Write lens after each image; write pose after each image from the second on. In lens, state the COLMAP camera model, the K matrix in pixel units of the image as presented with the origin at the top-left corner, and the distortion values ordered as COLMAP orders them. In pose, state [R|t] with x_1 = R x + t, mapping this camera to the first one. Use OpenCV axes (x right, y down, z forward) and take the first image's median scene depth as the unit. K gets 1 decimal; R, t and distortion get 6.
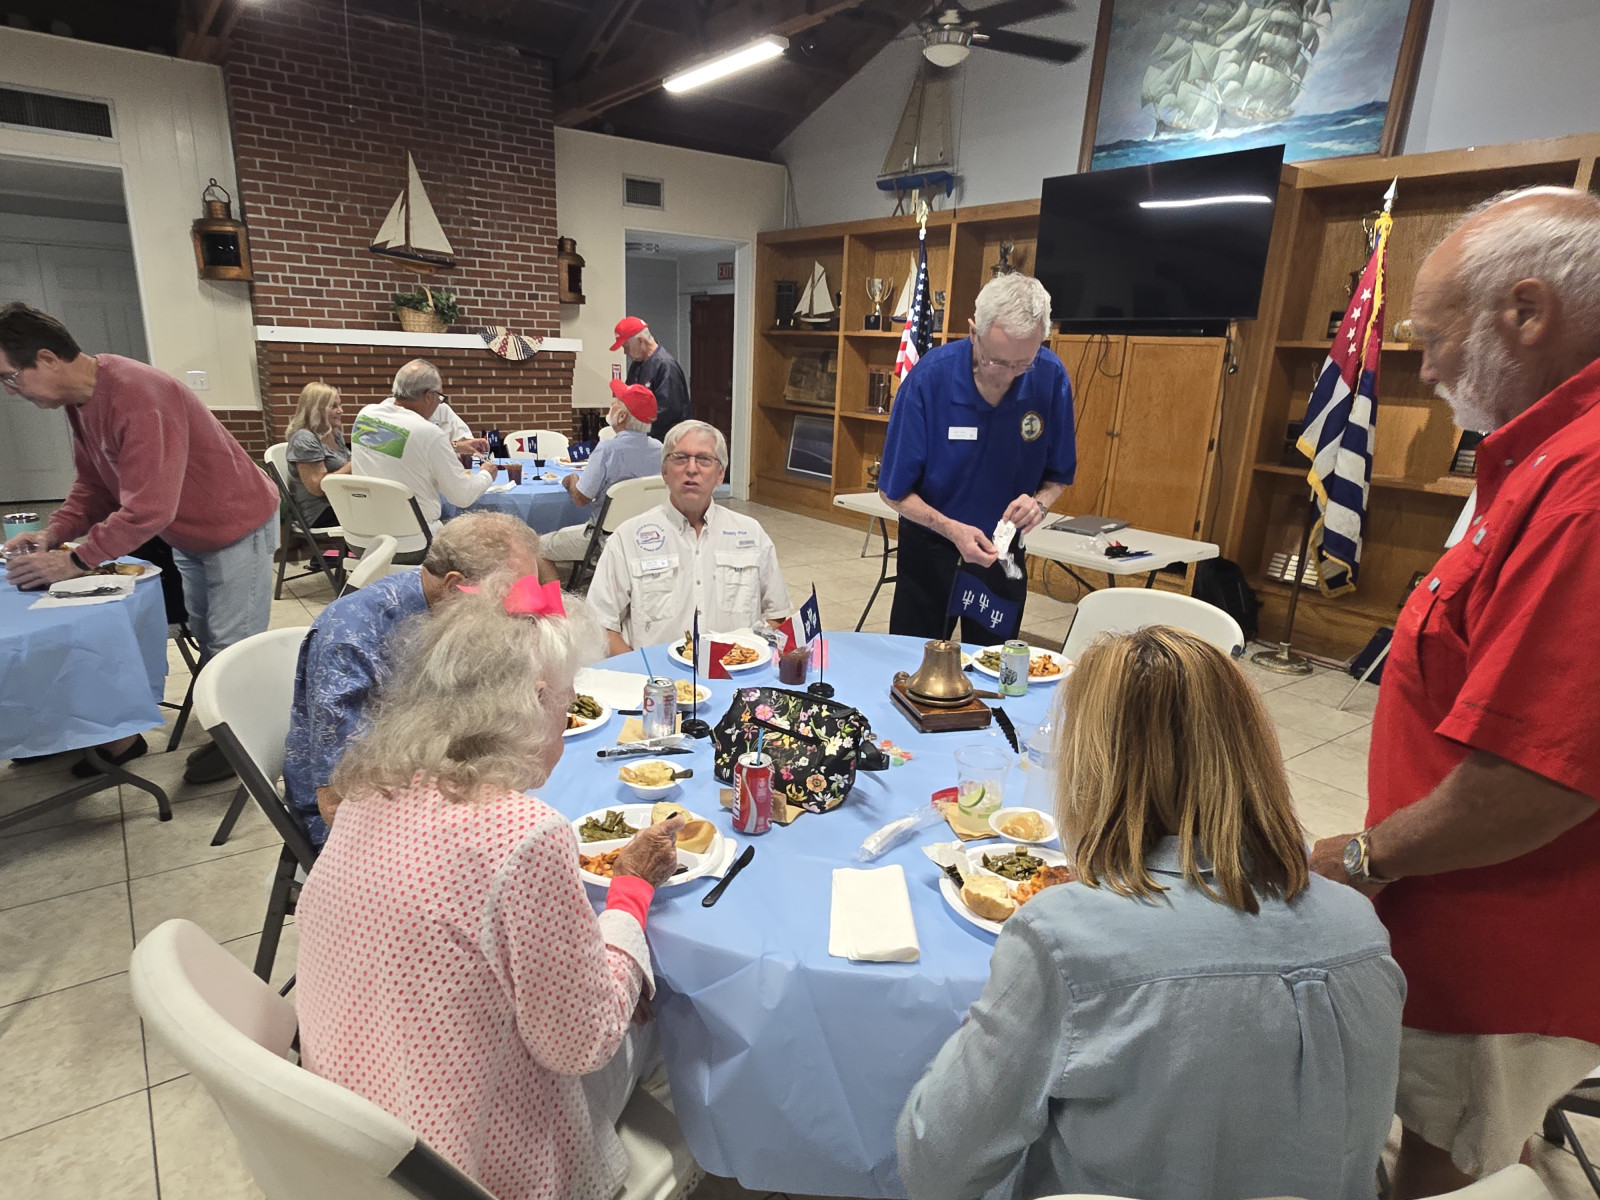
lens RADIAL K [[938.7, 0, 807.3], [0, 938.7, 614.2], [0, 0, 1]] dist [-0.001323, 0.003268]
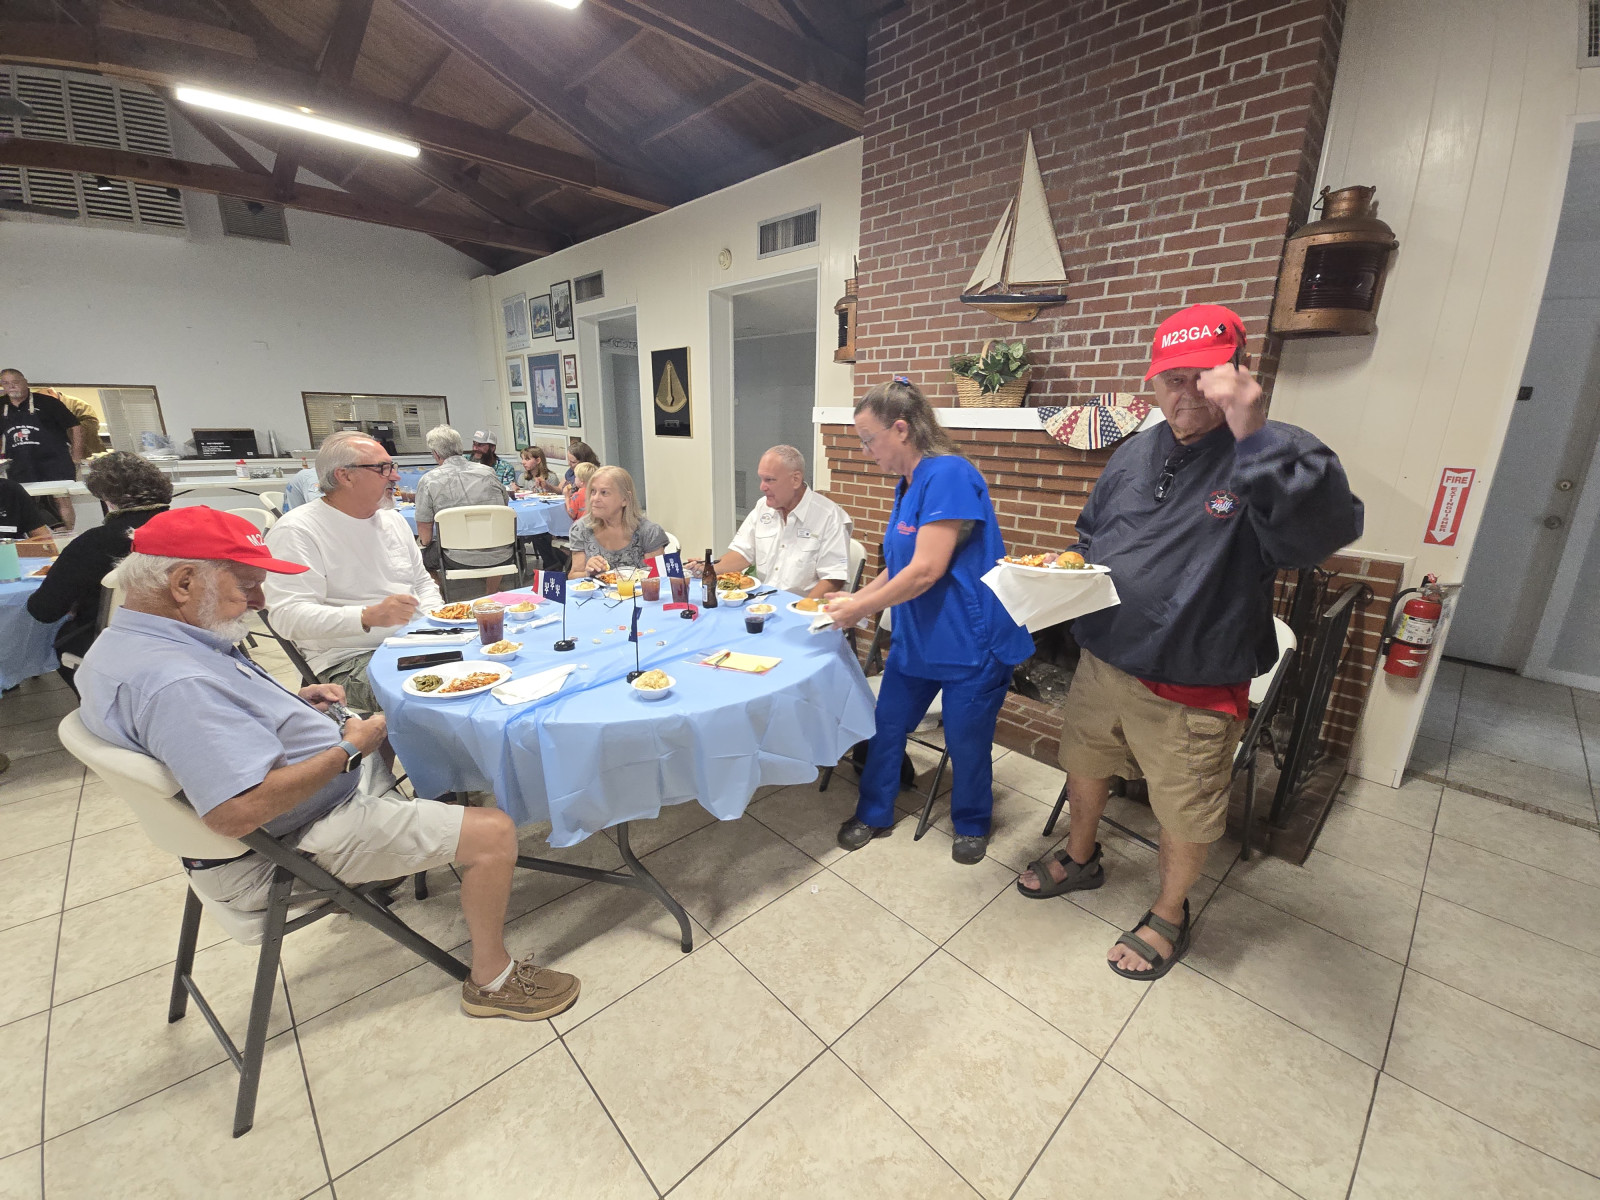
lens RADIAL K [[652.7, 0, 807.4], [0, 652.7, 604.5], [0, 0, 1]] dist [0.011110, -0.003921]
pose [[0.110636, 0.241708, -0.964021, 0.083667], [-0.279115, 0.938496, 0.203276, -0.238643], [0.953863, 0.246583, 0.171296, 0.876537]]
